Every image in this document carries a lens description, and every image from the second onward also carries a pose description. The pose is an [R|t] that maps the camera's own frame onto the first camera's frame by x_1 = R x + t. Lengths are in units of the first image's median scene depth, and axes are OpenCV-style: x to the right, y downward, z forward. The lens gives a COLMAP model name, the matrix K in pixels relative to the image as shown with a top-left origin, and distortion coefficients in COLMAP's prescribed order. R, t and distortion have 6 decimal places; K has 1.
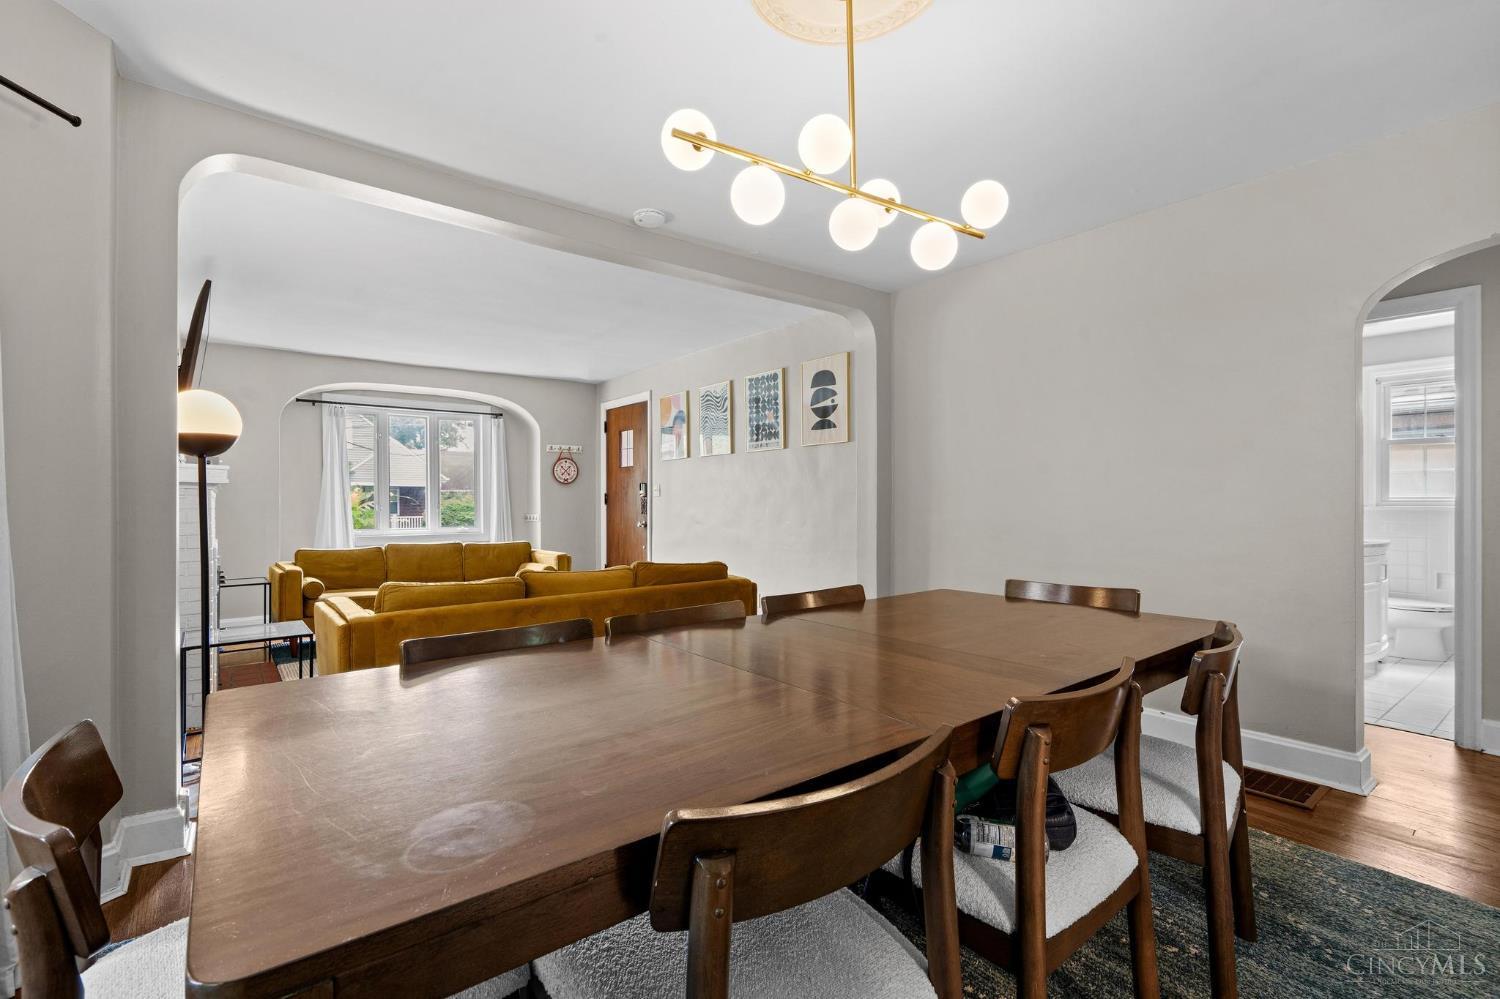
lens RADIAL K [[686.0, 0, 750.0], [0, 686.0, 499.5], [0, 0, 1]] dist [0.018580, -0.000432]
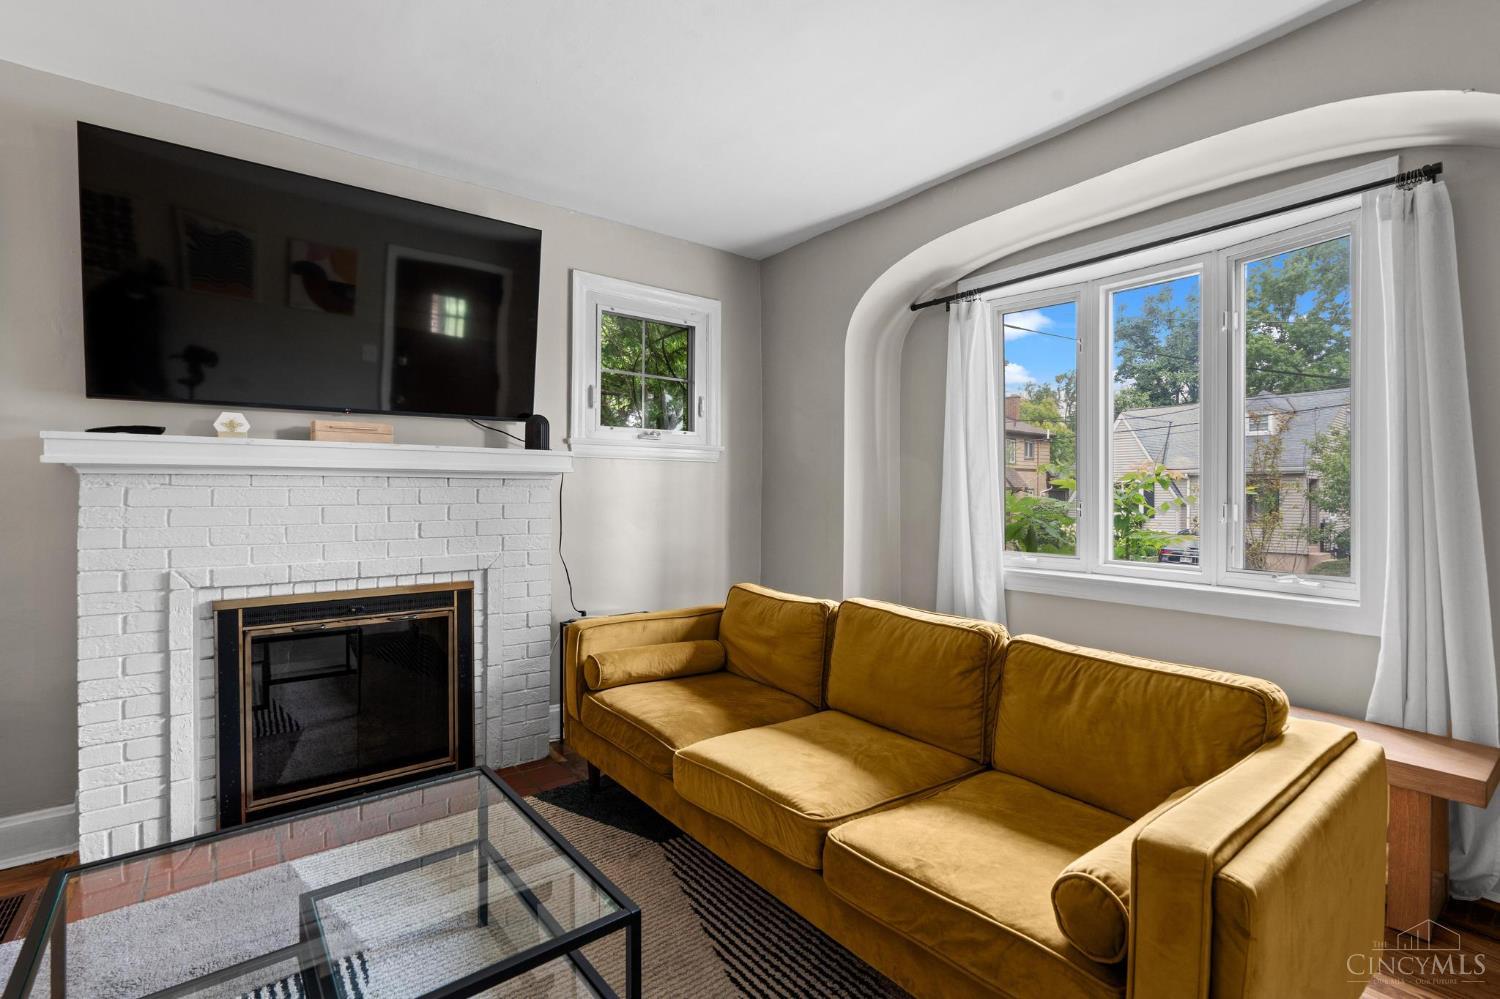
lens RADIAL K [[669.5, 0, 750.0], [0, 669.5, 499.5], [0, 0, 1]] dist [-0.000818, -0.000319]
pose [[-0.004445, 0.020220, -0.999786, -0.104389], [0.001065, 0.999795, 0.020216, -0.002086], [0.999990, -0.000974, -0.004465, 0.744135]]
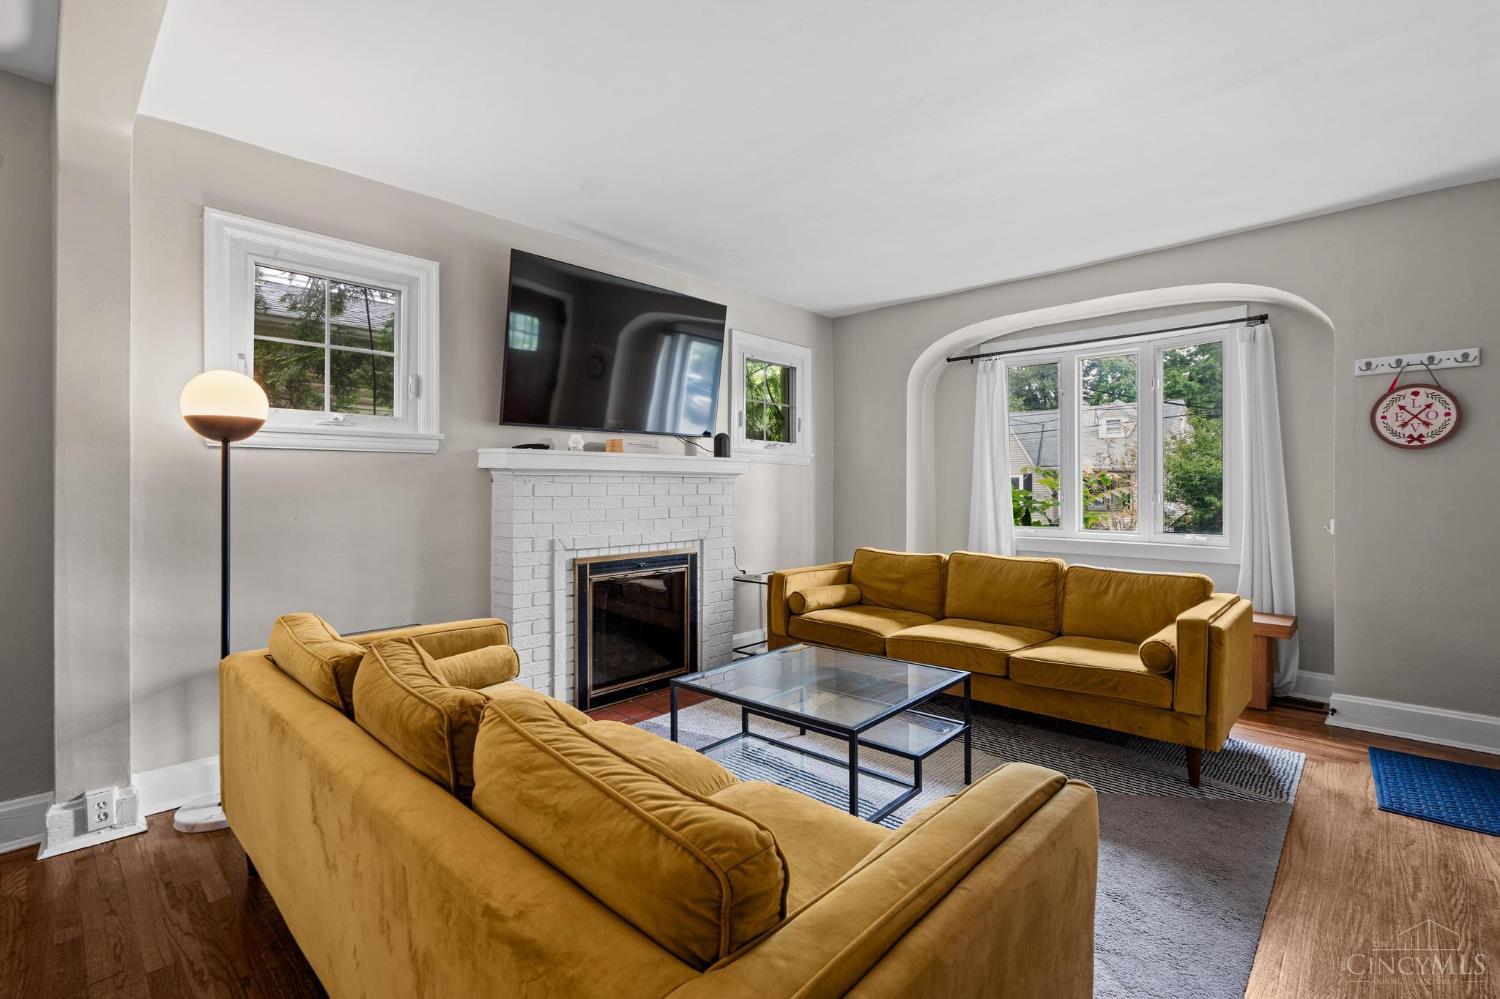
lens RADIAL K [[667.5, 0, 749.9], [0, 667.5, 491.4], [0, 0, 1]] dist [-0.004022, -0.000448]
pose [[0.156510, 0.015750, -0.987551, 0.061620], [0.001184, 0.999869, 0.016134, -0.003819], [0.987676, -0.003694, 0.156470, 0.555036]]
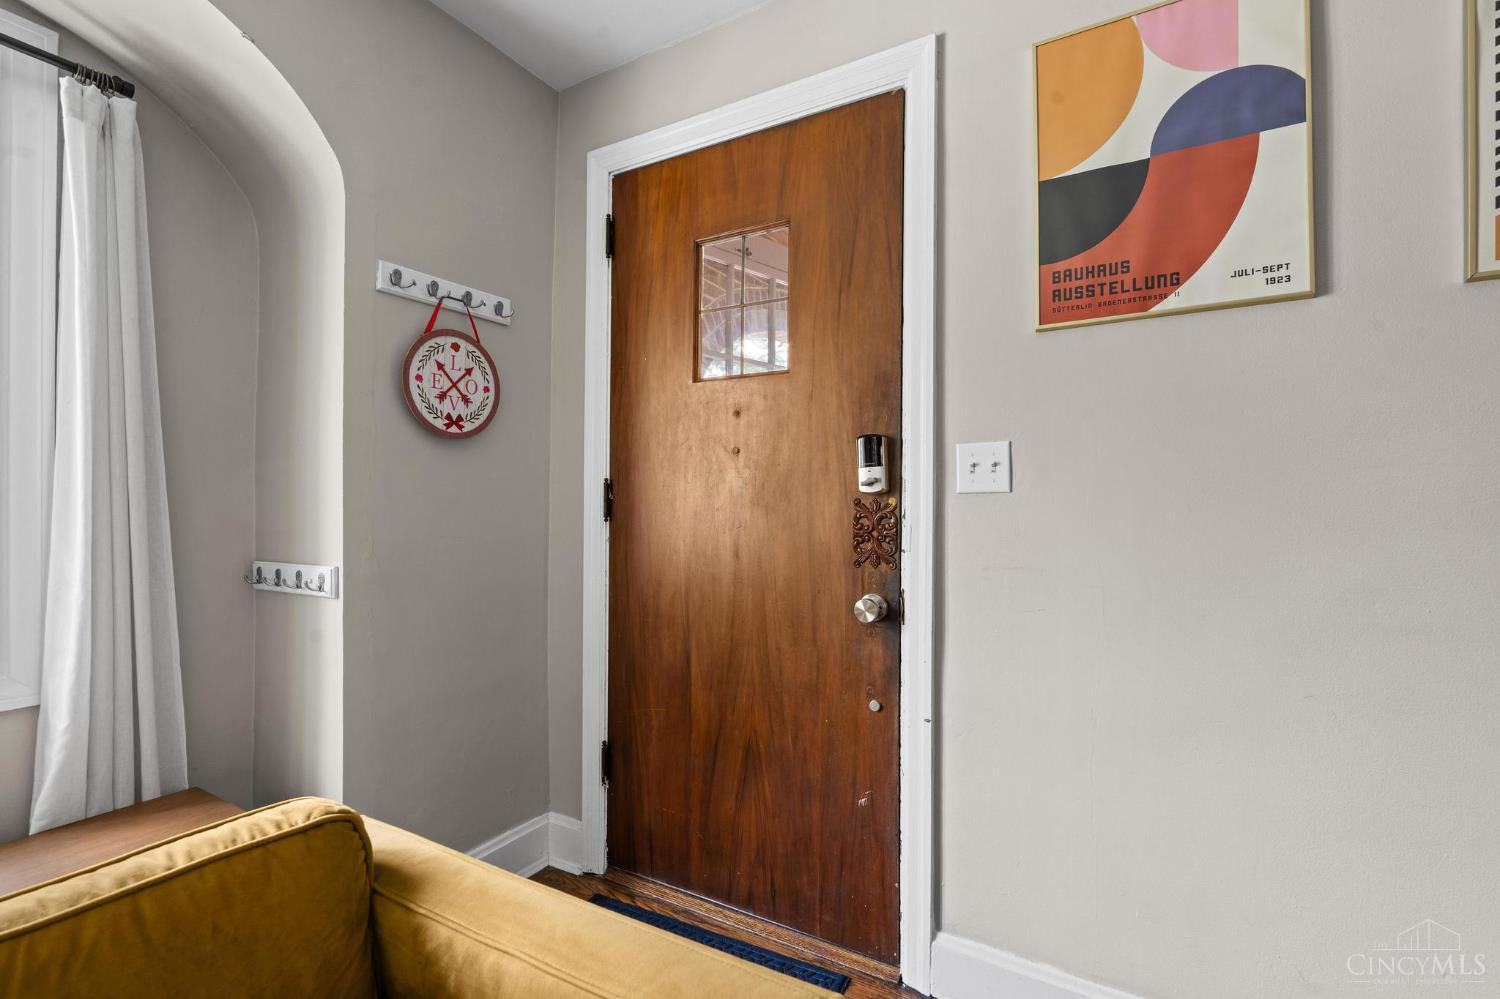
lens RADIAL K [[686.0, 0, 750.0], [0, 686.0, 499.5], [0, 0, 1]] dist [0.018580, -0.000432]
pose [[0.931911, 0.014282, 0.362406, -0.261922], [-0.012196, 0.999893, -0.008043, 0.000459], [-0.362482, 0.003076, 0.931986, 0.741062]]
